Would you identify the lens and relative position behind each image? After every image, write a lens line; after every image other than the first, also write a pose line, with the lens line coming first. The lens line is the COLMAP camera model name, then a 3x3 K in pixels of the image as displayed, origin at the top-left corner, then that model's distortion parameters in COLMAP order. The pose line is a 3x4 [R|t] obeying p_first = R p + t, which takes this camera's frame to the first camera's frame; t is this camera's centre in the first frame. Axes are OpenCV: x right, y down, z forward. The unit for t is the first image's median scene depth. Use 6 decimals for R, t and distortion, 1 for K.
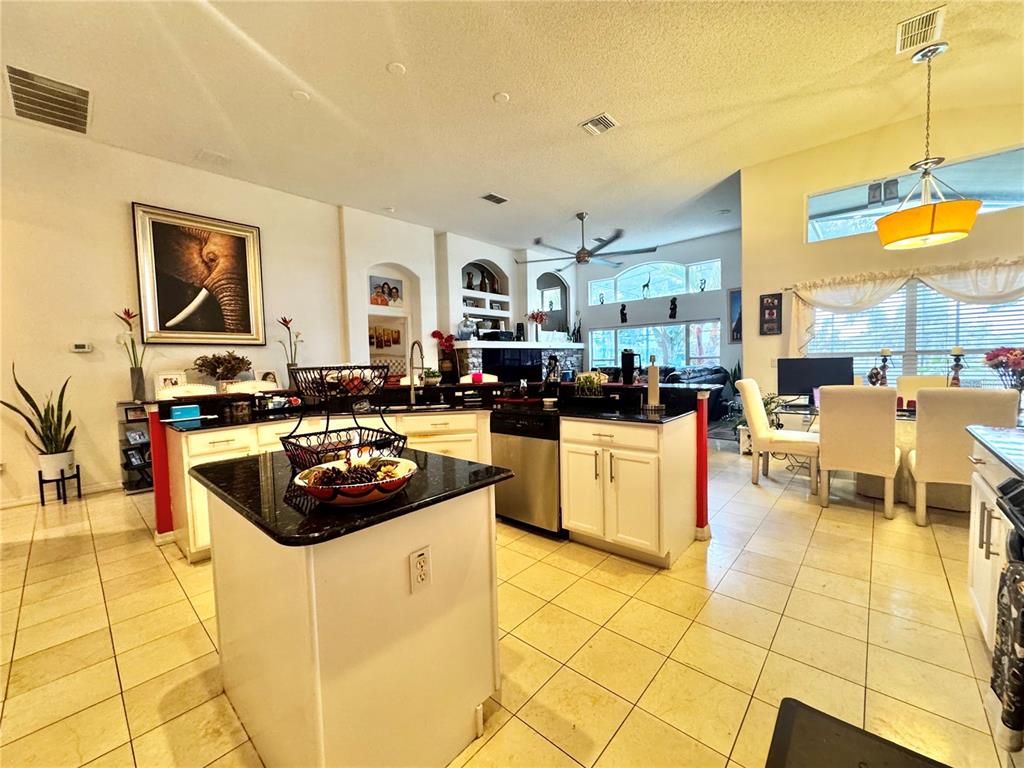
lens RADIAL K [[407.5, 0, 512.3], [0, 407.5, 383.2], [0, 0, 1]] dist [-0.006244, 0.000824]
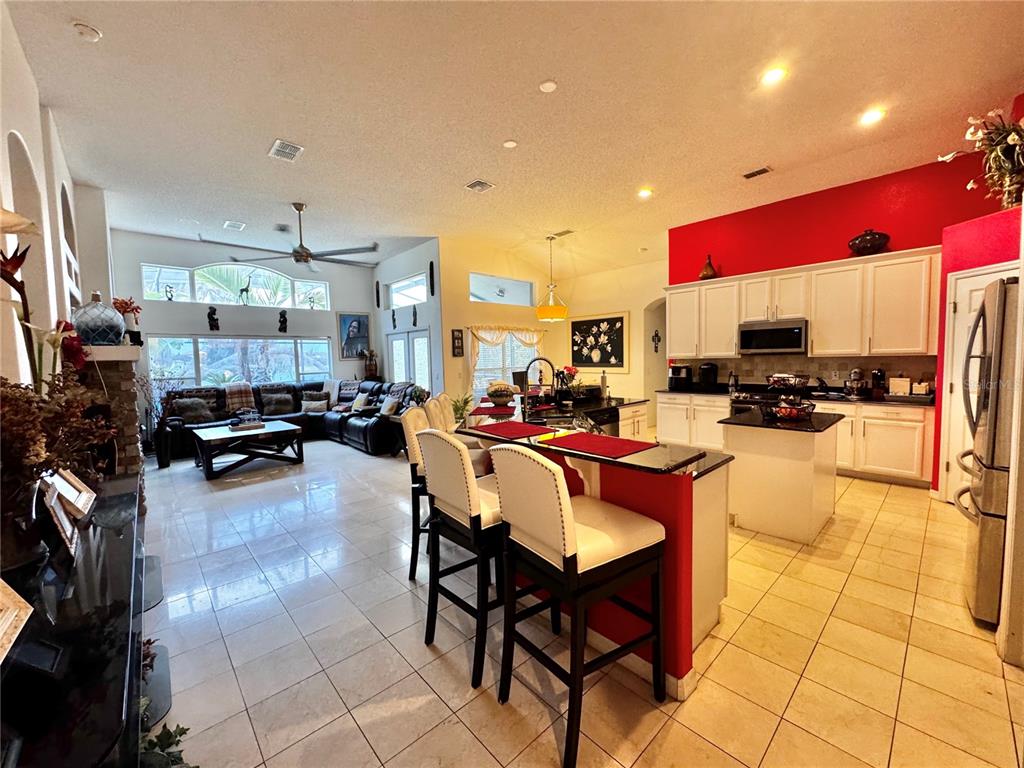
lens RADIAL K [[407.5, 0, 512.7], [0, 407.5, 384.7], [0, 0, 1]] dist [-0.006244, 0.000824]
pose [[0.096715, -0.039398, 0.994532, -0.530896], [0.073844, 0.996746, 0.032304, -0.031989], [-0.992569, 0.070316, 0.099309, 0.419815]]
